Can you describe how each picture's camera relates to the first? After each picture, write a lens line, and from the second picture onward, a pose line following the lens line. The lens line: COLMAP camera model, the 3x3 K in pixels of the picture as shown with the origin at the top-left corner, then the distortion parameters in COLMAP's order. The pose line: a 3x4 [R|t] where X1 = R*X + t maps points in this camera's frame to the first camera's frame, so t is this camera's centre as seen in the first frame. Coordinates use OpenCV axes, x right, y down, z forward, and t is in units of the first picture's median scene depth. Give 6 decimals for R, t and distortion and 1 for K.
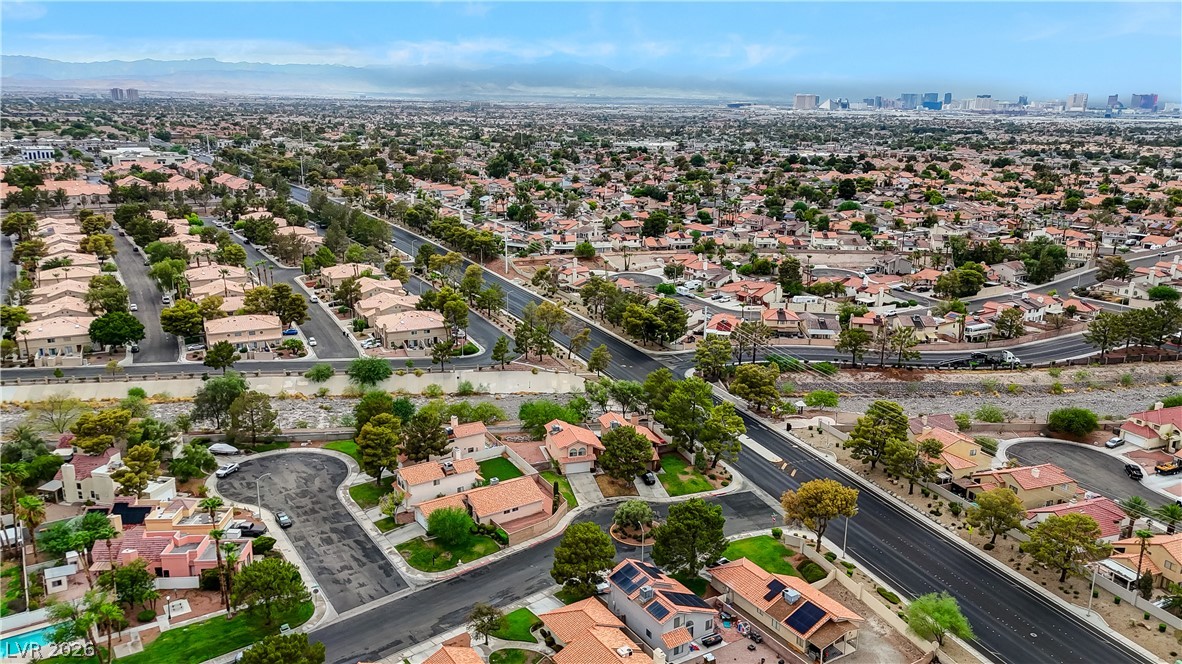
lens RADIAL K [[870.1, 0, 585.9], [0, 870.1, 335.7], [0, 0, 1]] dist [0.102385, -0.109586]
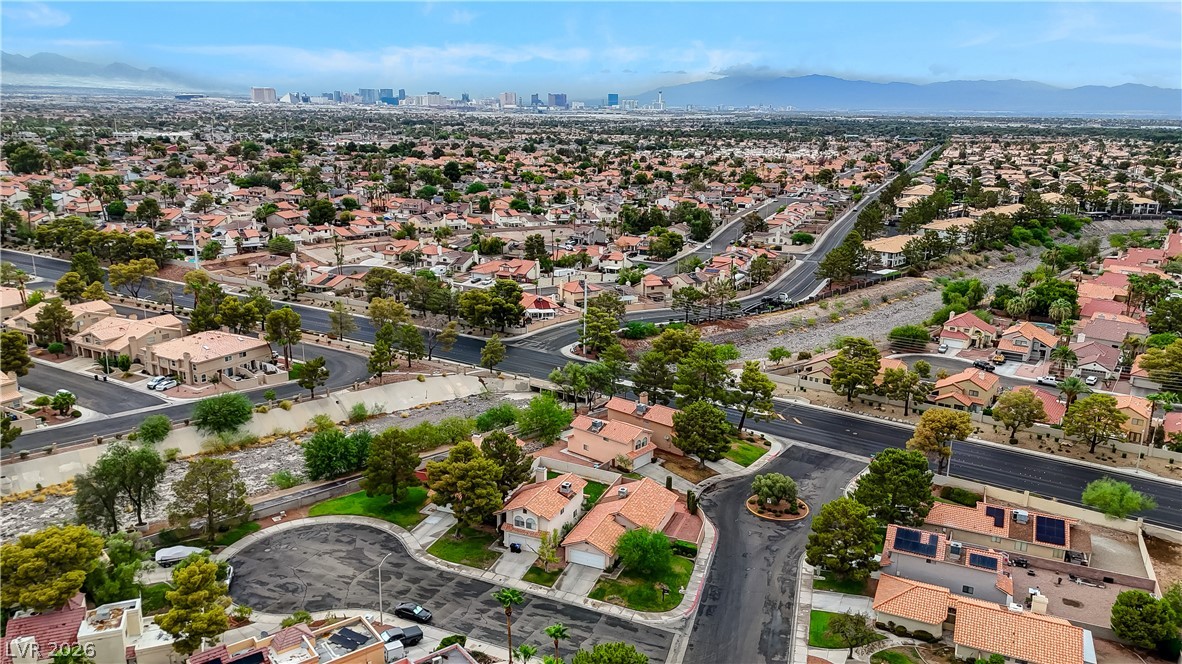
lens RADIAL K [[870.1, 0, 585.9], [0, 870.1, 335.7], [0, 0, 1]] dist [0.102385, -0.109586]
pose [[0.831501, -0.141730, 0.537139, -0.266471], [0.139053, 0.989227, 0.045762, -0.011515], [-0.537838, 0.036640, 0.842252, 0.146631]]
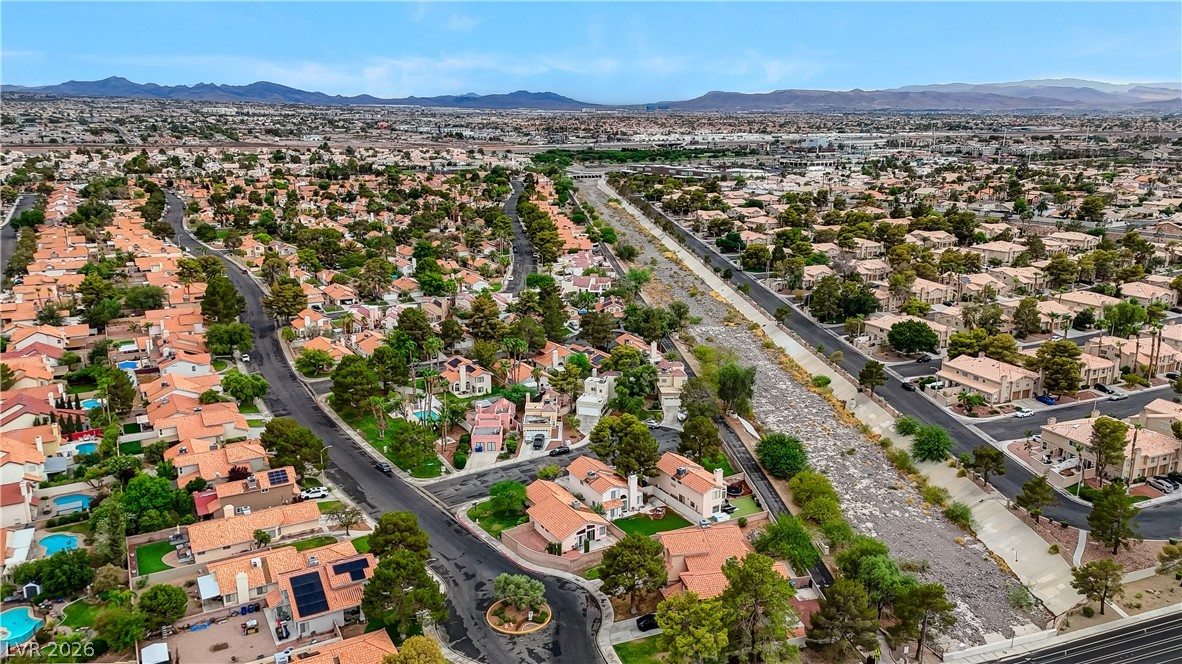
lens RADIAL K [[870.1, 0, 585.9], [0, 870.1, 335.7], [0, 0, 1]] dist [0.102385, -0.109586]
pose [[-0.050847, 0.238813, -0.969733, 0.385640], [-0.259840, 0.934386, 0.243733, -0.121963], [0.964312, 0.264369, 0.014542, 0.451333]]
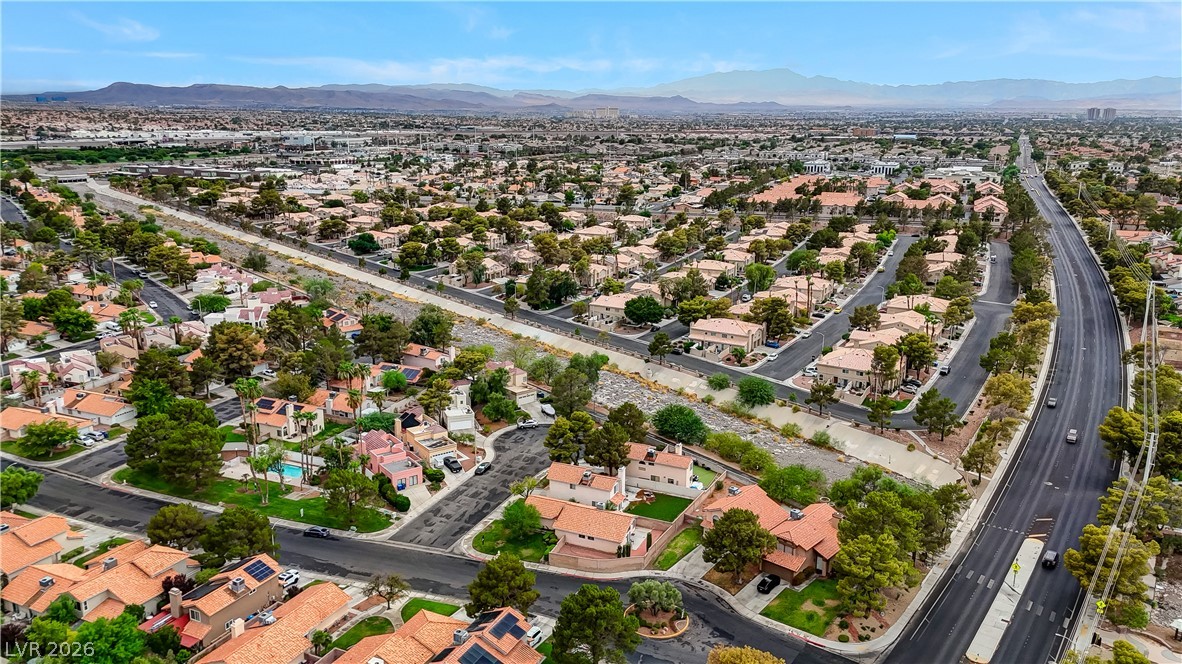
lens RADIAL K [[870.1, 0, 585.9], [0, 870.1, 335.7], [0, 0, 1]] dist [0.102385, -0.109586]
pose [[0.538141, 0.204338, -0.817710, 0.310655], [-0.221382, 0.970372, 0.096794, -0.052853], [0.813262, 0.128937, 0.567434, 0.192260]]
